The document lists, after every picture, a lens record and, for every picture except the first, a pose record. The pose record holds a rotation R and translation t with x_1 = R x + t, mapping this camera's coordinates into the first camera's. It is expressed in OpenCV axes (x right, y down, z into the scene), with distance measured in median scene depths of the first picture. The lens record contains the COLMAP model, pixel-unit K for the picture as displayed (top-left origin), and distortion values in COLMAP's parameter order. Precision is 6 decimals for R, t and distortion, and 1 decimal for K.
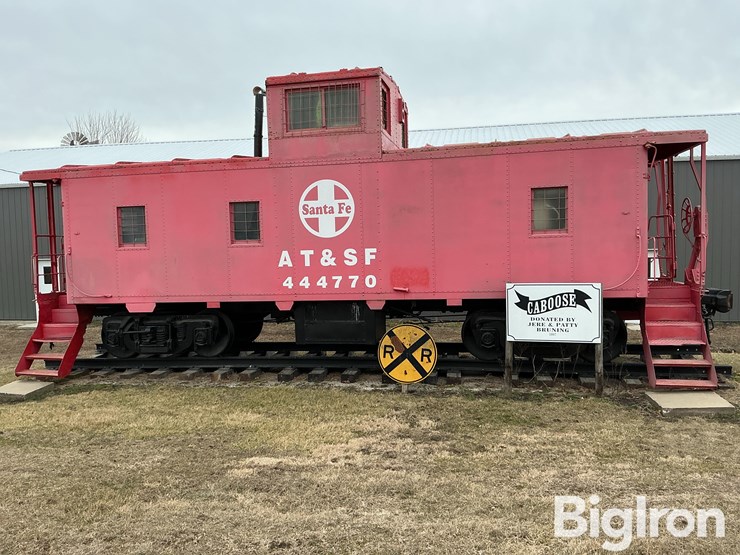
lens RADIAL K [[521.7, 0, 374.9], [0, 521.7, 283.6], [0, 0, 1]] dist [0.097859, -0.148527]
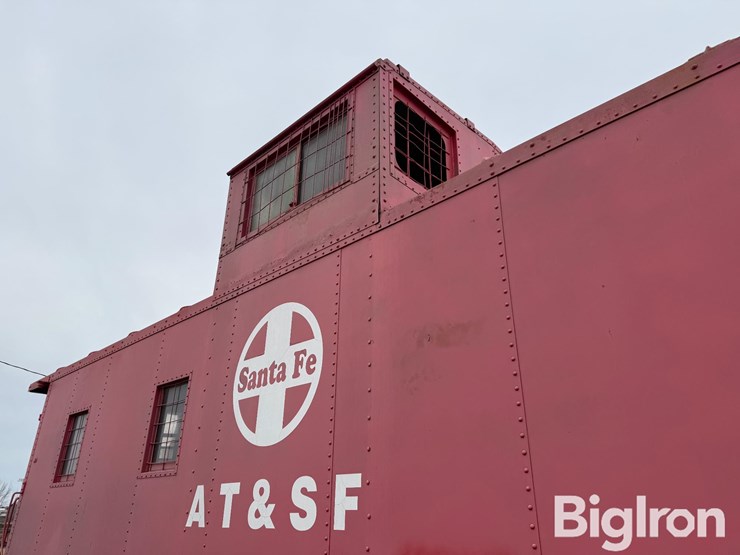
lens RADIAL K [[521.7, 0, 374.9], [0, 521.7, 283.6], [0, 0, 1]] dist [0.097859, -0.148527]
pose [[0.834278, -0.202925, -0.512642, 0.193923], [-0.043489, 0.902687, -0.428095, -0.034139], [0.549627, 0.379444, 0.744267, 0.718494]]
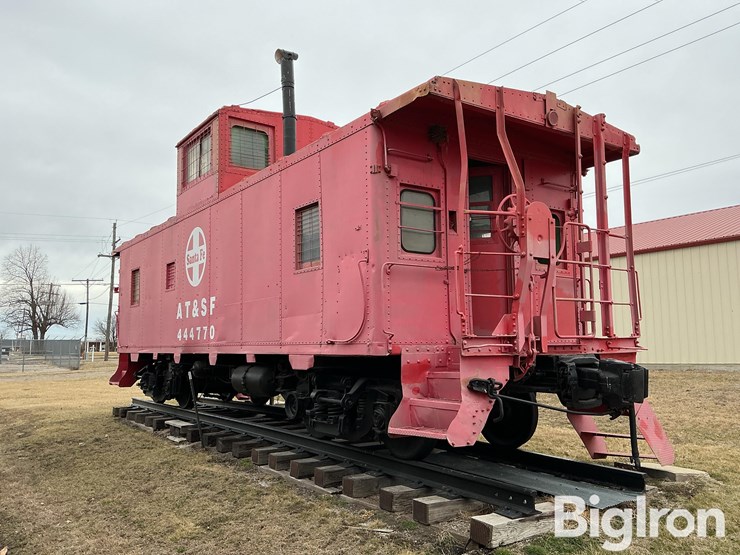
lens RADIAL K [[624.7, 0, 370.0], [0, 624.7, 277.5], [0, 0, 1]] dist [0.125812, -0.292703]
pose [[0.699986, -0.065313, -0.711163, 0.952516], [-0.022017, 0.993362, -0.112901, 0.017337], [0.713817, 0.094687, 0.693902, 0.432560]]
